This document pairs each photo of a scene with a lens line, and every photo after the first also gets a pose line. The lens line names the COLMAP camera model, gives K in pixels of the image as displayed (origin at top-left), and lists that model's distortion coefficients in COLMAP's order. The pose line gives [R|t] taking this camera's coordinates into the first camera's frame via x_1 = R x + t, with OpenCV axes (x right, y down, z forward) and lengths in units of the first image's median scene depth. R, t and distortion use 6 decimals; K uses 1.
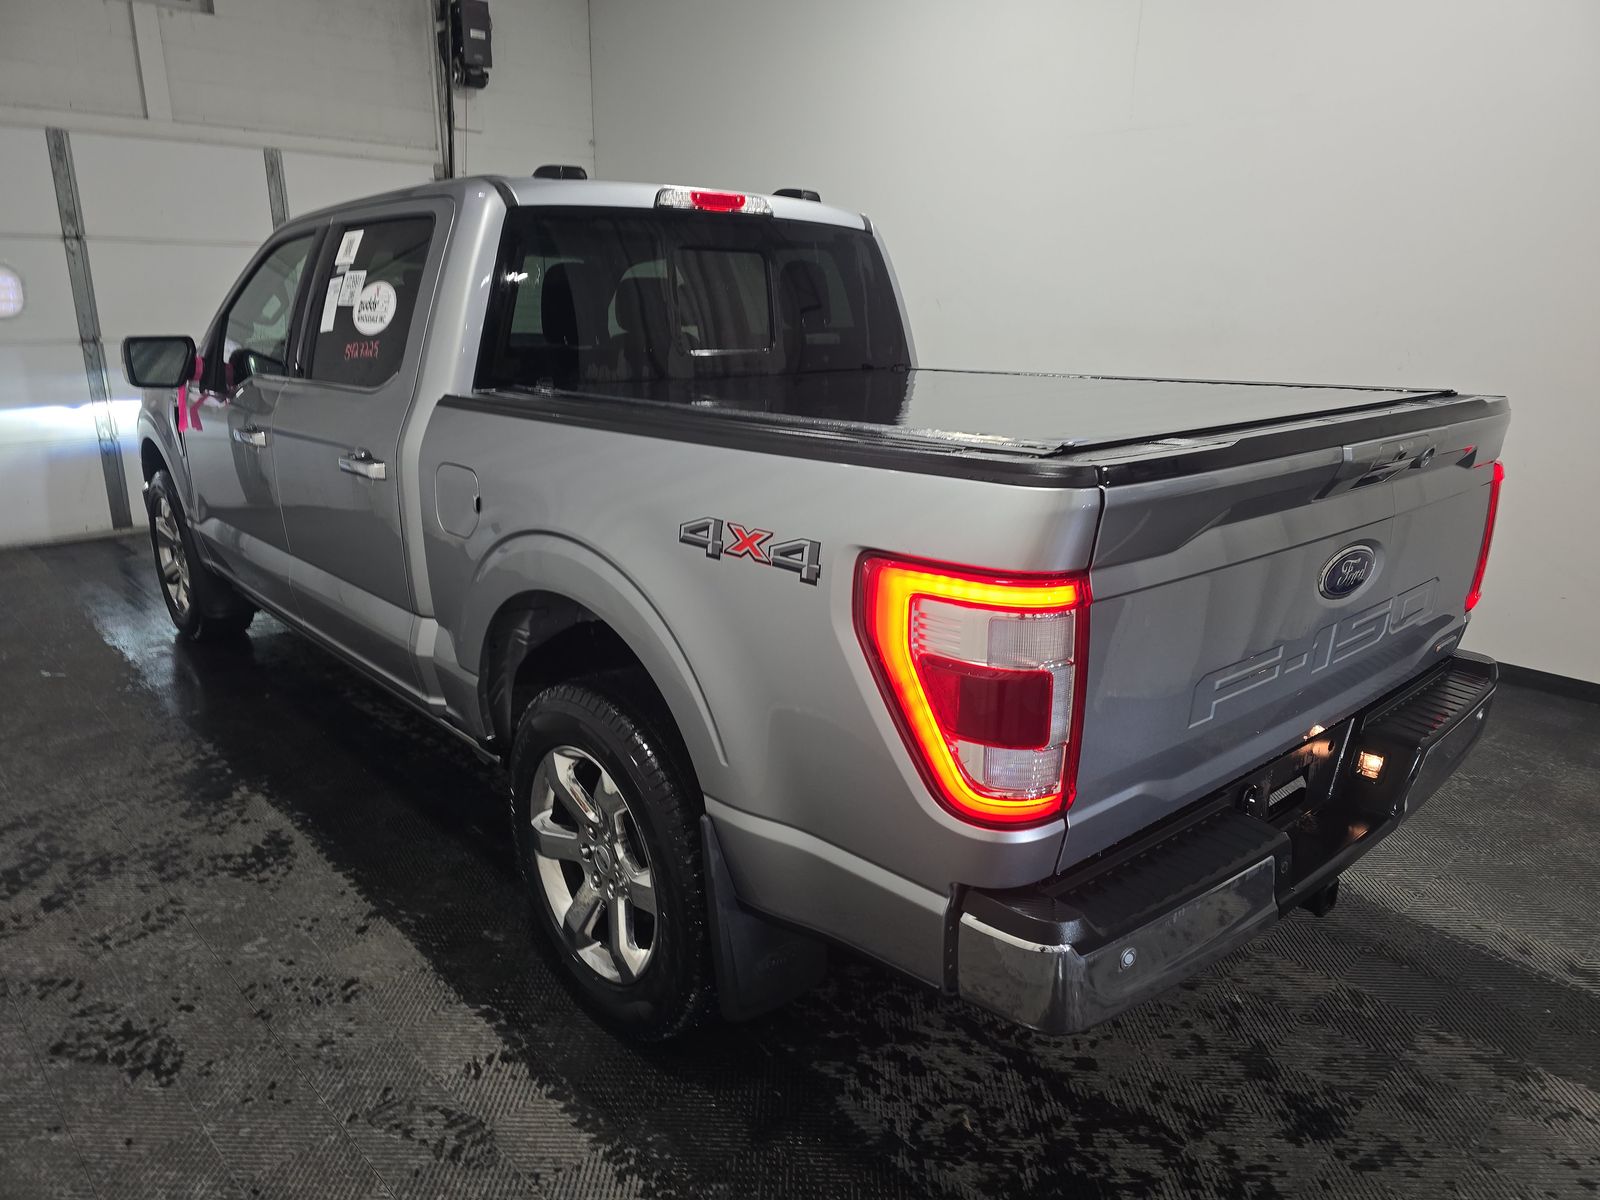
lens RADIAL K [[1056.2, 0, 785.5], [0, 1056.2, 606.5], [0, 0, 1]] dist [0.049019, -0.045367]
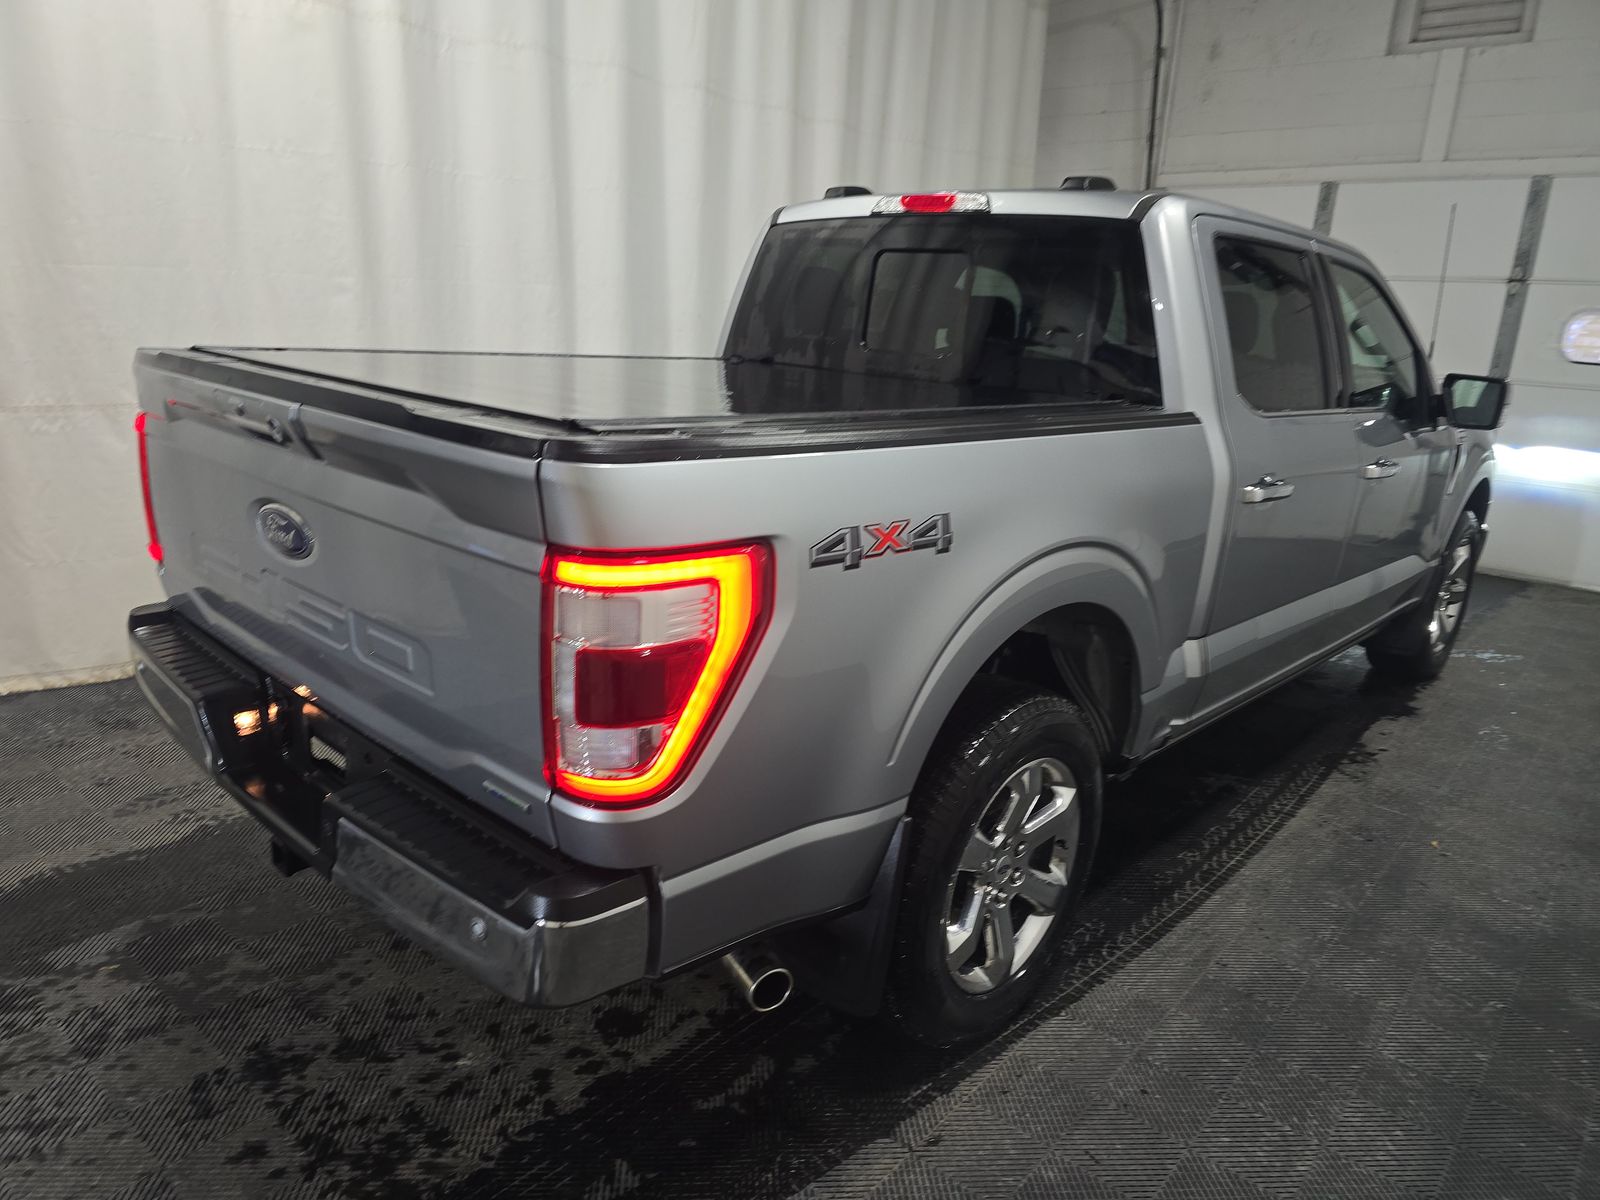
lens RADIAL K [[1069.9, 0, 800.0], [0, 1069.9, 600.0], [0, 0, 1]] dist [0.004312, -0.013102]
pose [[0.092175, 0.264881, -0.959866, 0.970801], [-0.320805, 0.920470, 0.223203, -0.221878], [0.942649, 0.287356, 0.169819, 0.814489]]
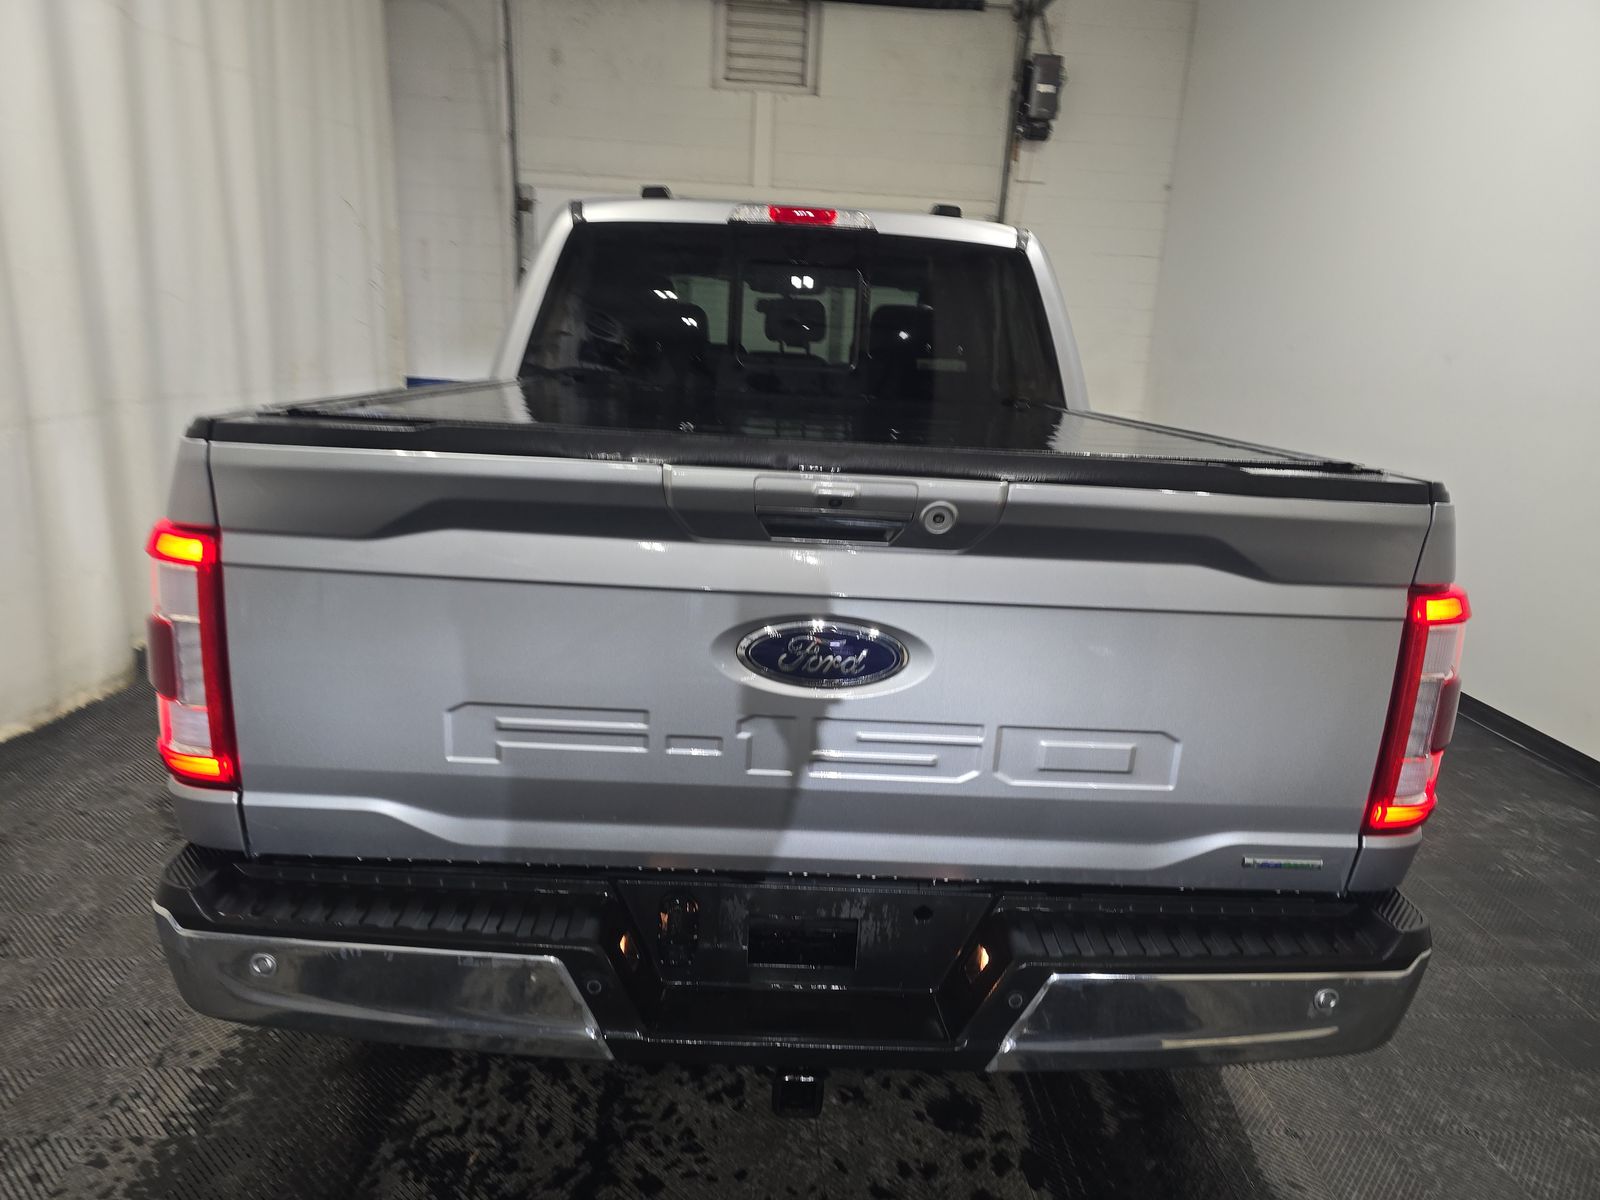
lens RADIAL K [[1056.2, 0, 785.5], [0, 1056.2, 606.5], [0, 0, 1]] dist [0.049019, -0.045367]
pose [[0.768341, 0.190246, -0.611113, 0.582835], [-0.223891, 0.974370, 0.021838, -0.045274], [0.599604, 0.120043, 0.791242, 0.247651]]
